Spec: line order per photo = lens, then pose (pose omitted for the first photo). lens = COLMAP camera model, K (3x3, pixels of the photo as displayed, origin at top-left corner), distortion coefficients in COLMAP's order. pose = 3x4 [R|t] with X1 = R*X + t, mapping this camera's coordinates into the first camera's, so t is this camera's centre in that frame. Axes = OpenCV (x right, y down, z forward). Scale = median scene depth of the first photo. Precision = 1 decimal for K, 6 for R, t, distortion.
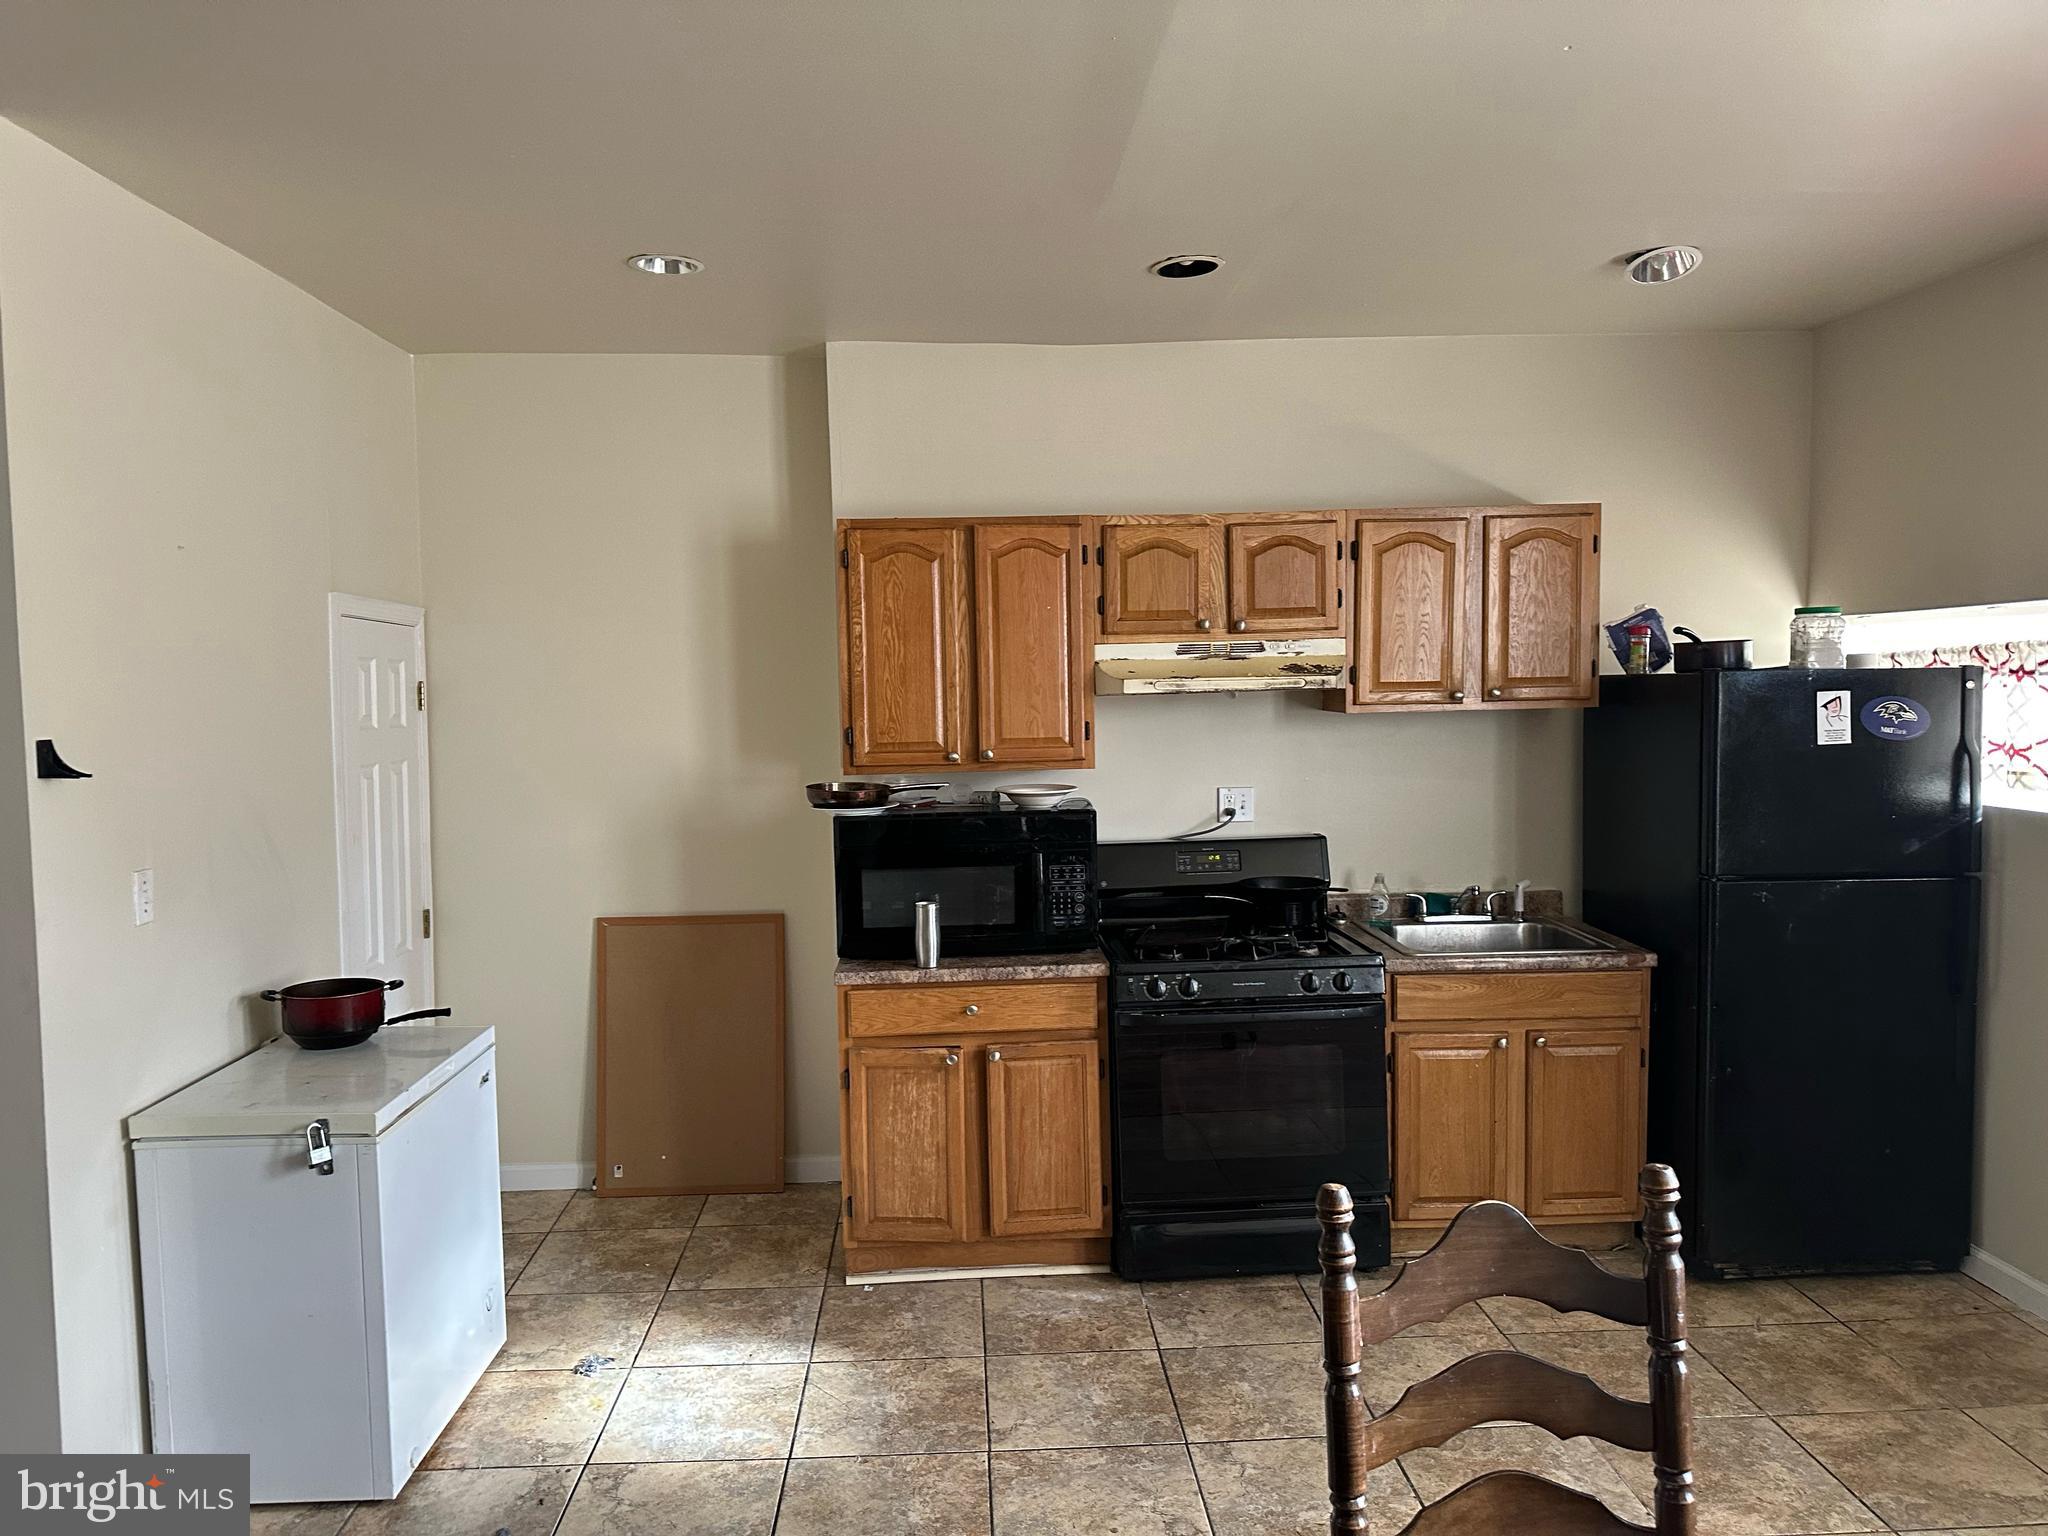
lens RADIAL K [[1428.1, 0, 977.4], [0, 1428.1, 769.5], [0, 0, 1]] dist [0.112480, -0.115261]
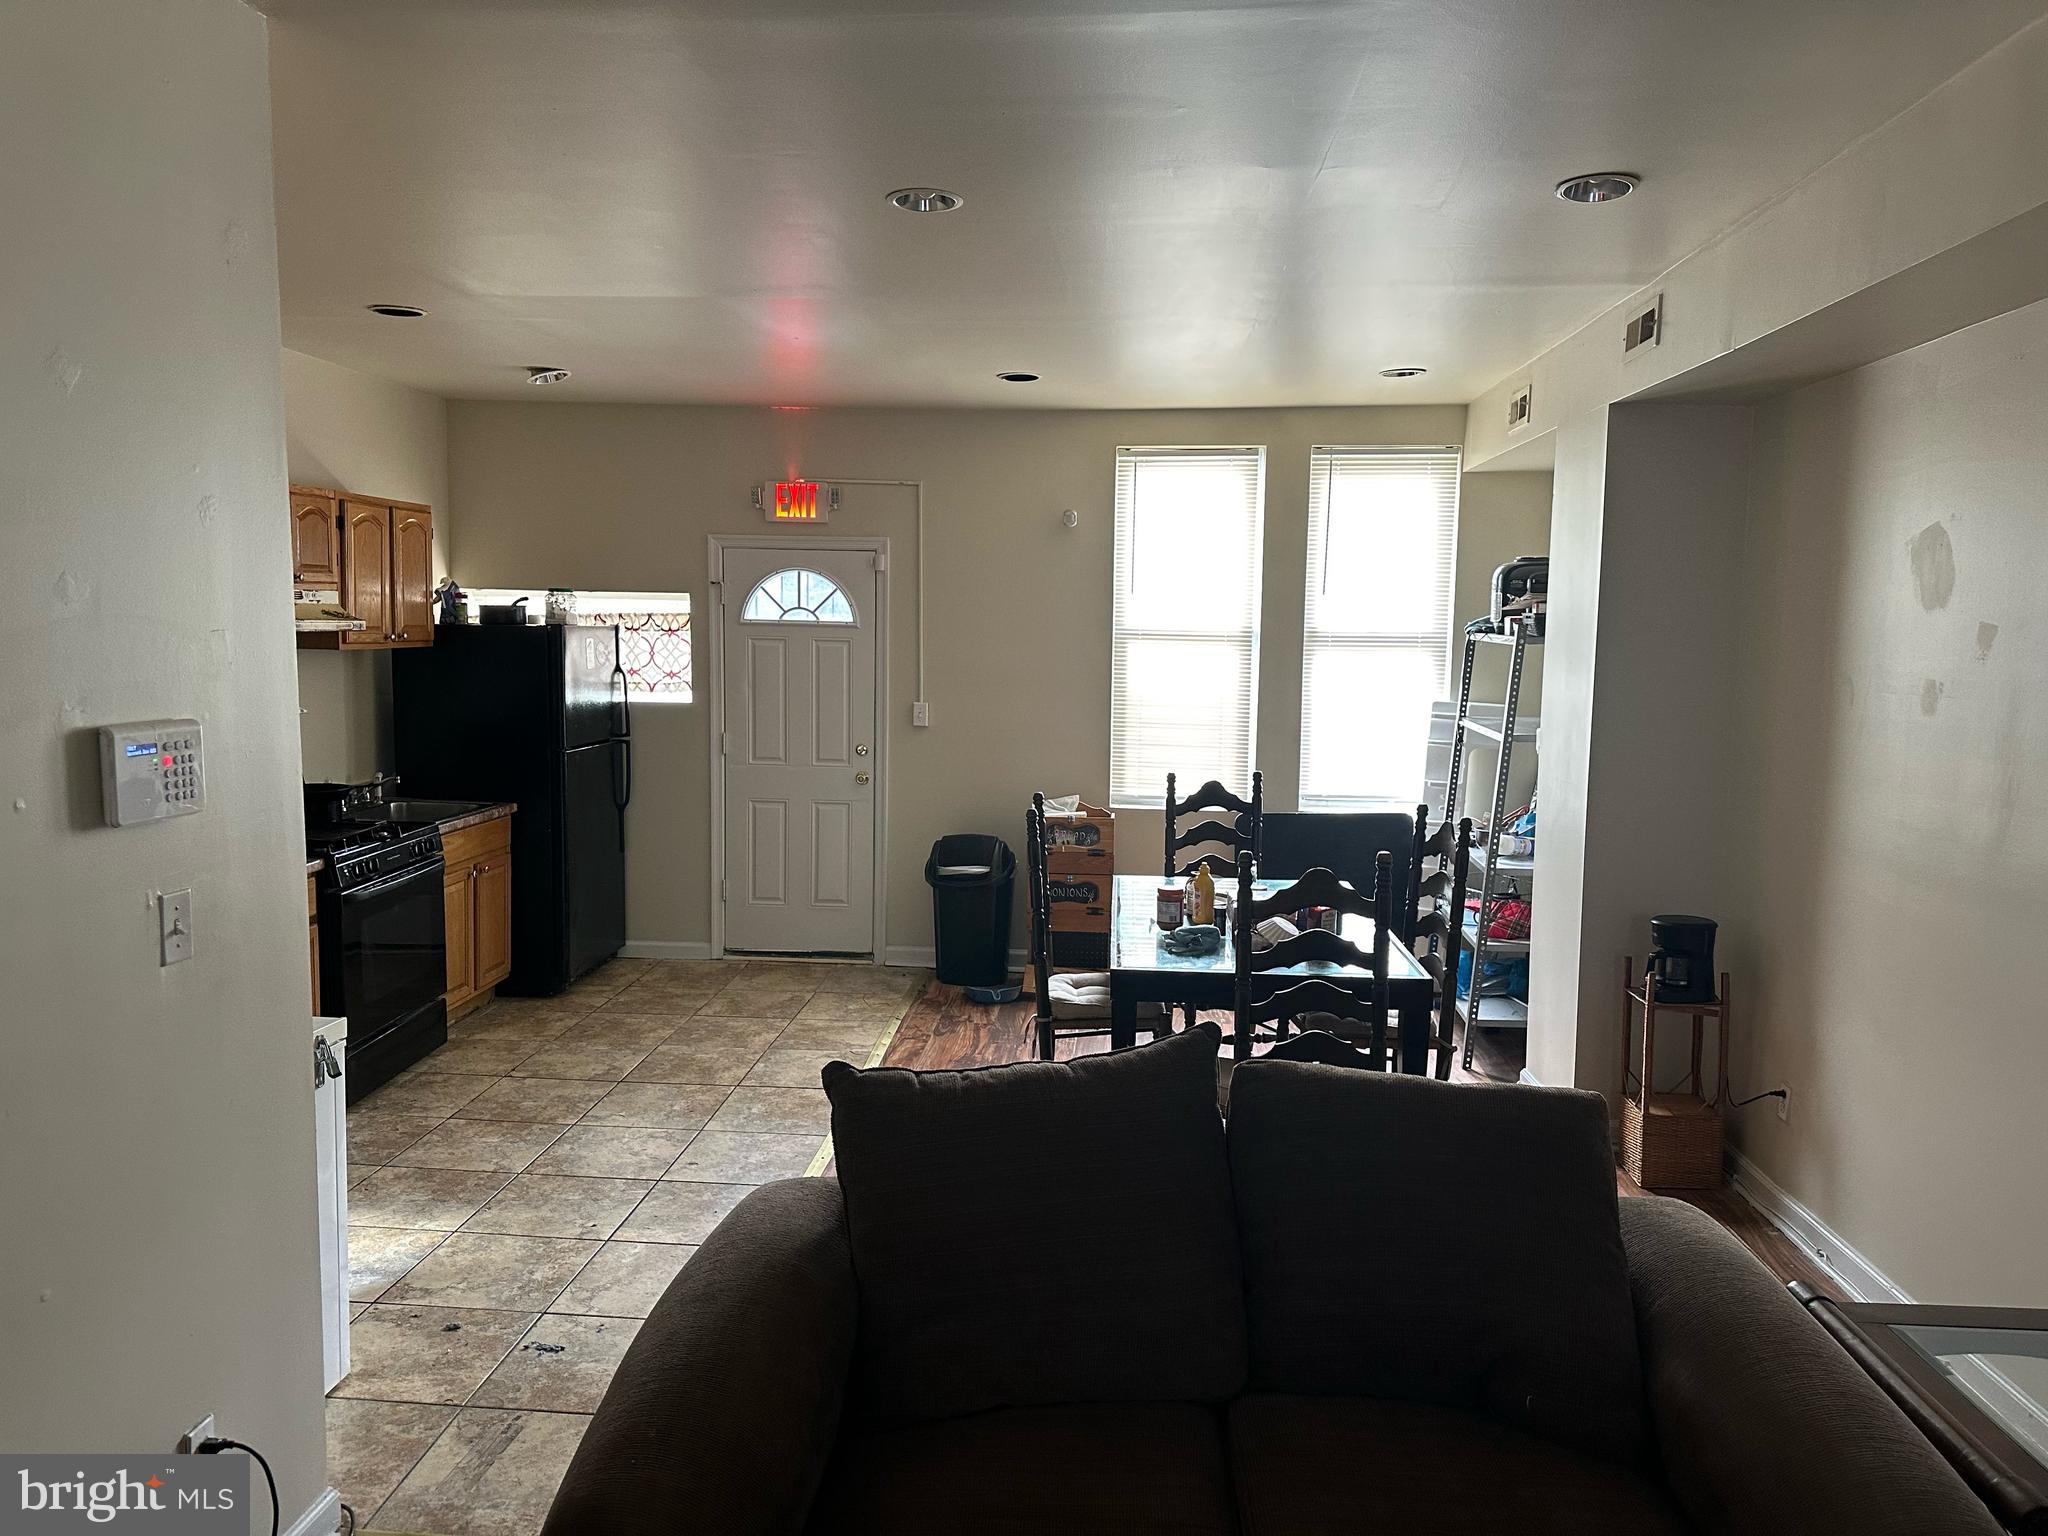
lens RADIAL K [[1414.7, 0, 1027.1], [0, 1414.7, 783.2], [0, 0, 1]] dist [-0.002593, -0.002050]
pose [[0.114623, -0.086862, 0.989604, -1.059913], [0.044084, 0.995633, 0.082285, 0.002461], [-0.992430, 0.034194, 0.117951, 0.287368]]
